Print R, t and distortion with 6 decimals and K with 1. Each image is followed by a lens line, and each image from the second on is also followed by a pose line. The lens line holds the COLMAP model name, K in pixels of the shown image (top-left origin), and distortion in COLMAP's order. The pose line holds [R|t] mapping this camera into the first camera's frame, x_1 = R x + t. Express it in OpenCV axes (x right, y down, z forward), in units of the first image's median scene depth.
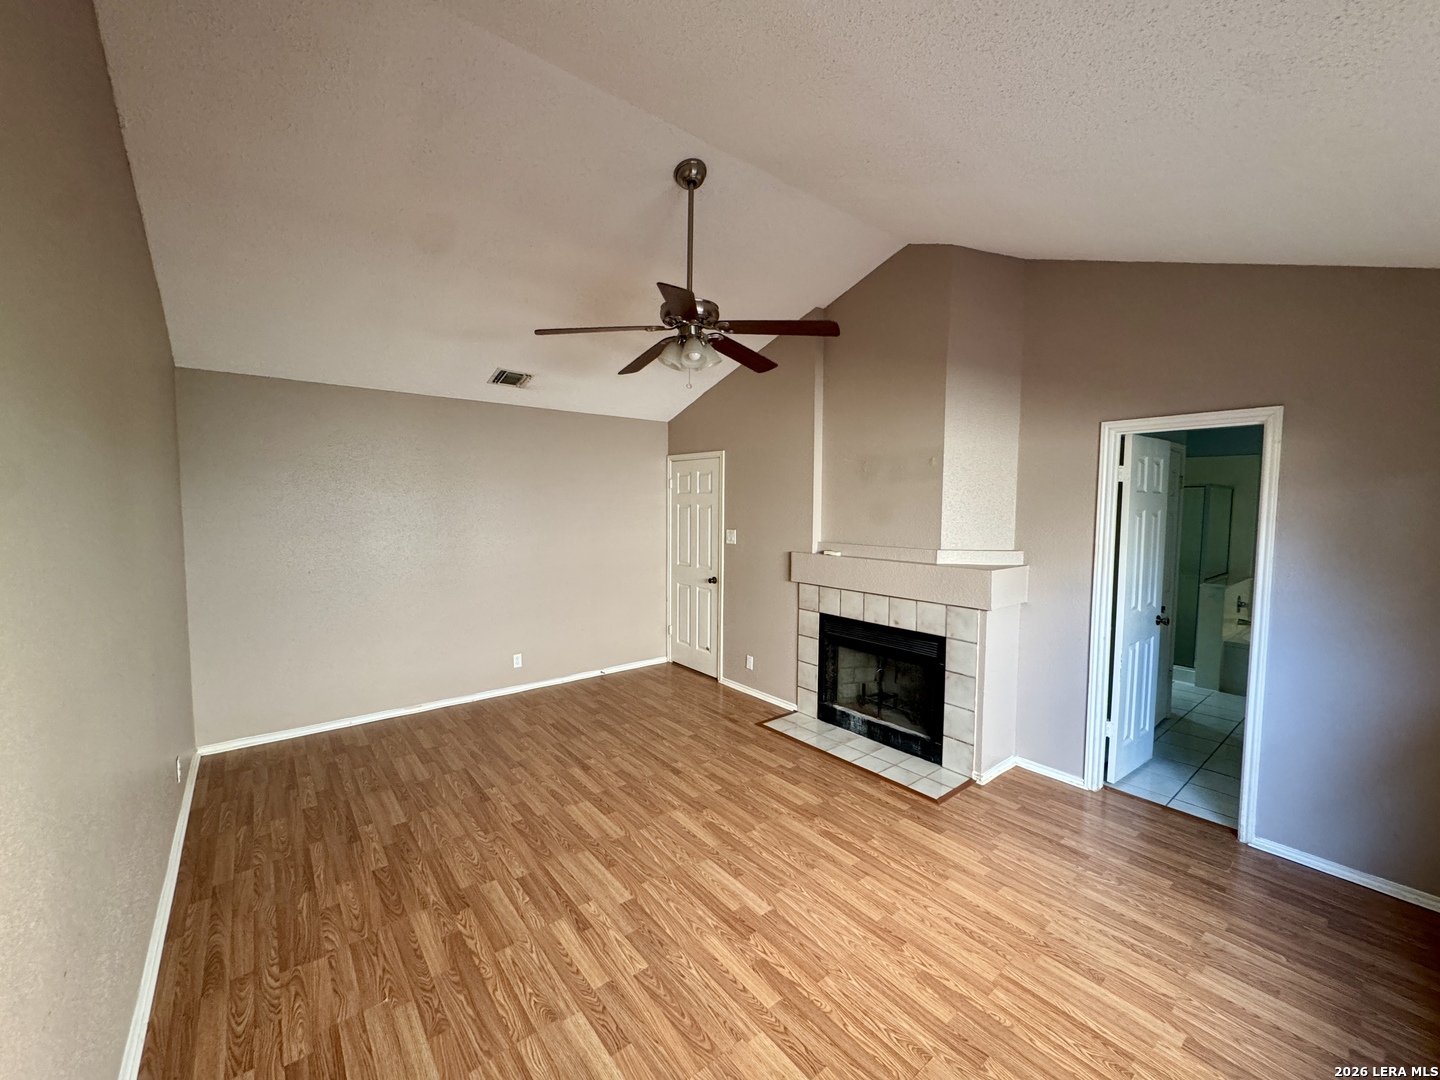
lens RADIAL K [[577.8, 0, 720.0], [0, 577.8, 540.0], [0, 0, 1]] dist [-0.006592, 0.000745]
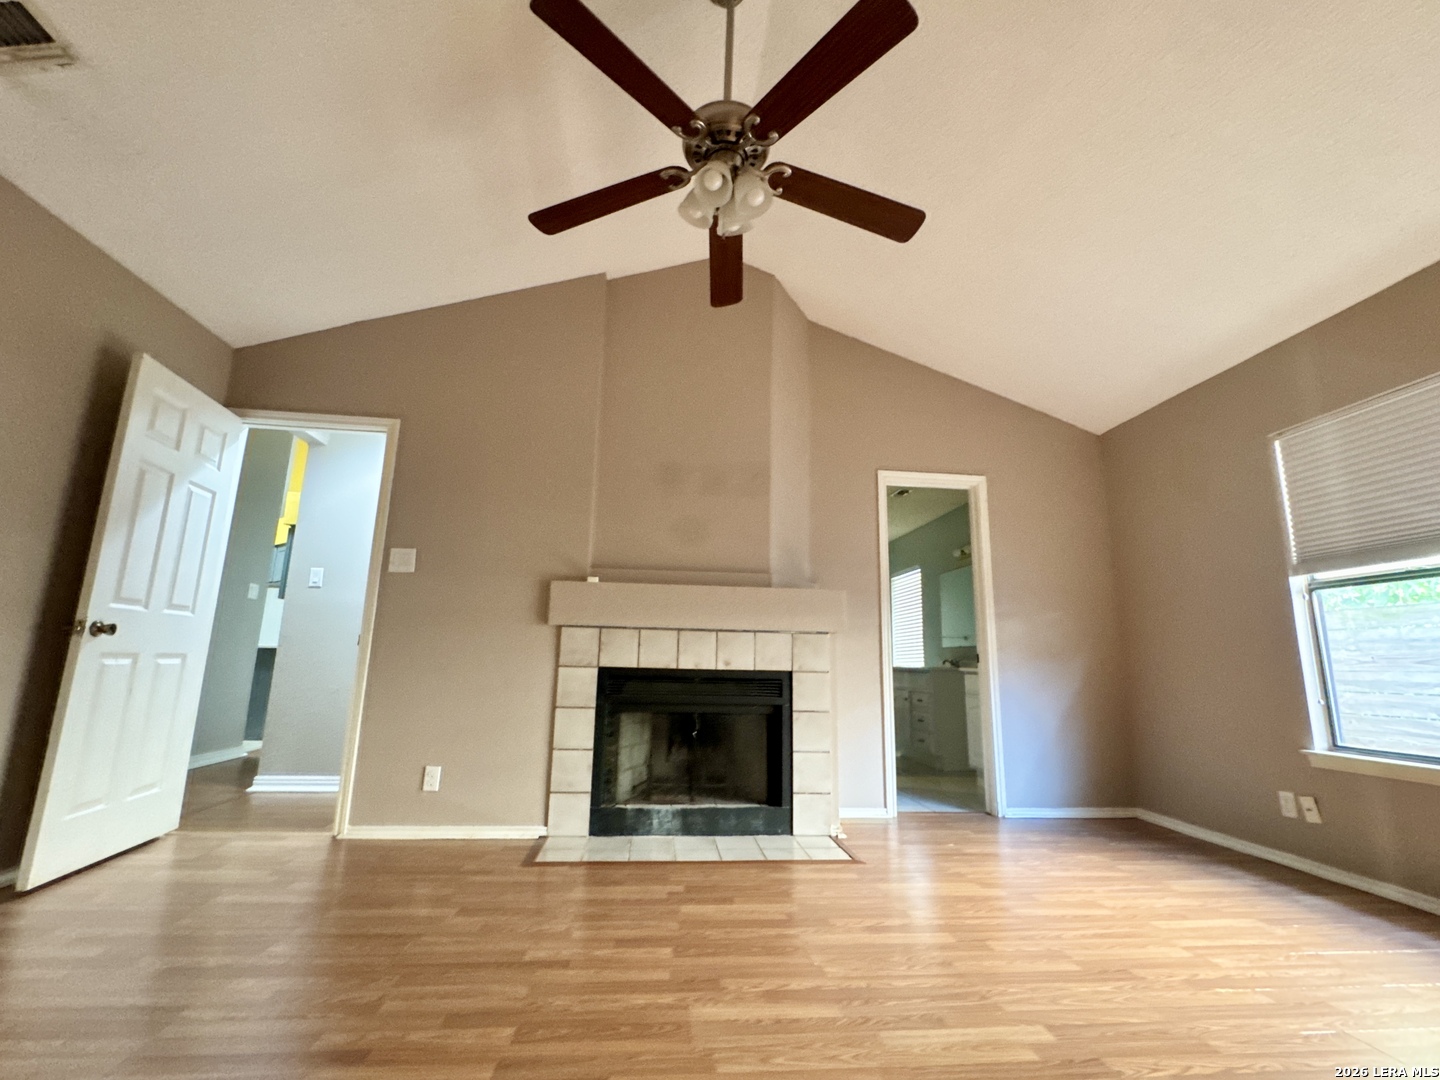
lens RADIAL K [[626.2, 0, 720.0], [0, 626.2, 540.0], [0, 0, 1]] dist [-0.006931, -0.000270]
pose [[0.548401, 0.165659, 0.819642, -0.444364], [0.034582, 0.974849, -0.220166, 0.170157], [-0.835500, 0.149085, 0.528880, 0.534309]]
